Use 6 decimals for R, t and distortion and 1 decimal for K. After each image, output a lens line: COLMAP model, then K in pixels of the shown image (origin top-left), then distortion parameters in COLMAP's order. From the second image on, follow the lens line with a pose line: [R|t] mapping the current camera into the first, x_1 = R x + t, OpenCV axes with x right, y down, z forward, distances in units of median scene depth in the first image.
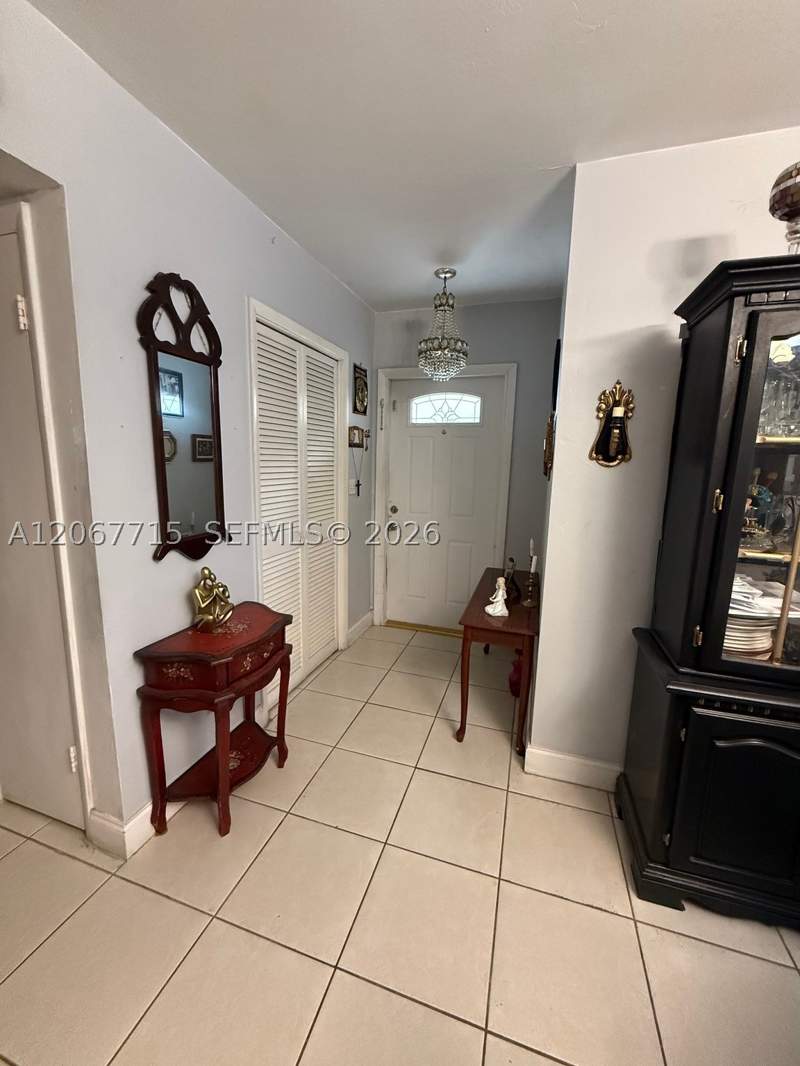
lens RADIAL K [[426.0, 0, 400.0], [0, 426.0, 533.0], [0, 0, 1]] dist [0.000105, -0.000066]
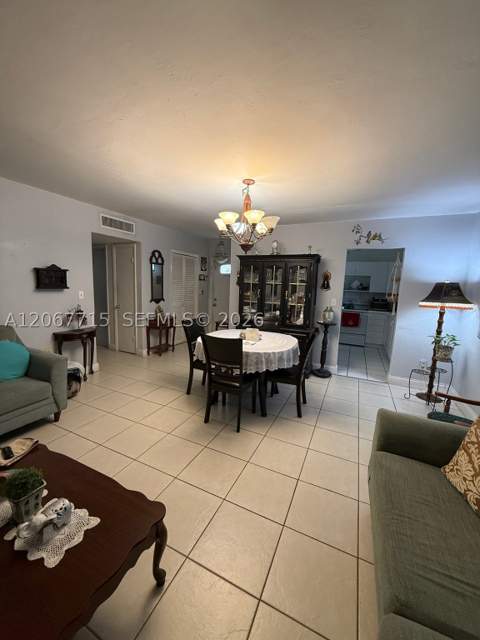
lens RADIAL K [[255.8, 0, 240.0], [0, 255.8, 320.0], [0, 0, 1]] dist [0.000105, -0.000066]
pose [[0.992521, 0.031056, -0.118056, 0.845543], [-0.034552, 0.999020, -0.027679, 0.305467], [0.117080, 0.031551, 0.992621, -1.863466]]
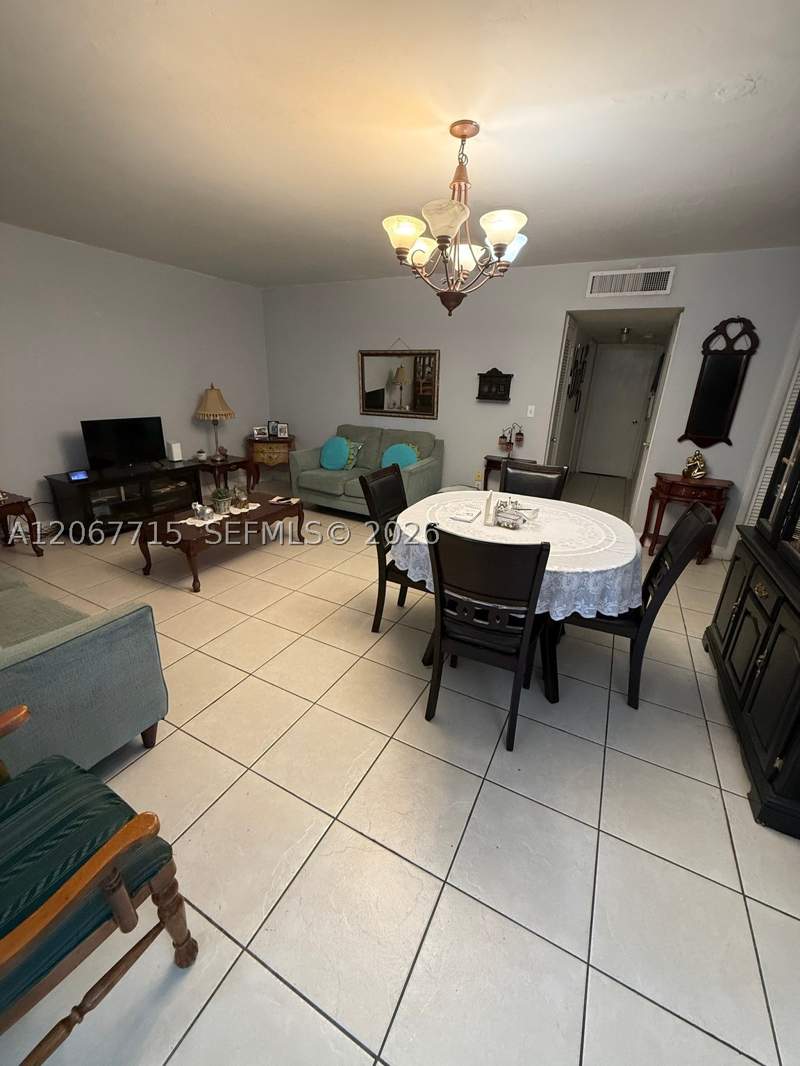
lens RADIAL K [[426.0, 0, 400.0], [0, 426.0, 533.0], [0, 0, 1]] dist [0.000105, -0.000066]
pose [[-0.168093, 0.307294, -0.936651, 2.014539], [-0.206125, 0.918210, 0.338235, 0.044786], [0.963980, 0.249922, -0.091004, -0.203375]]
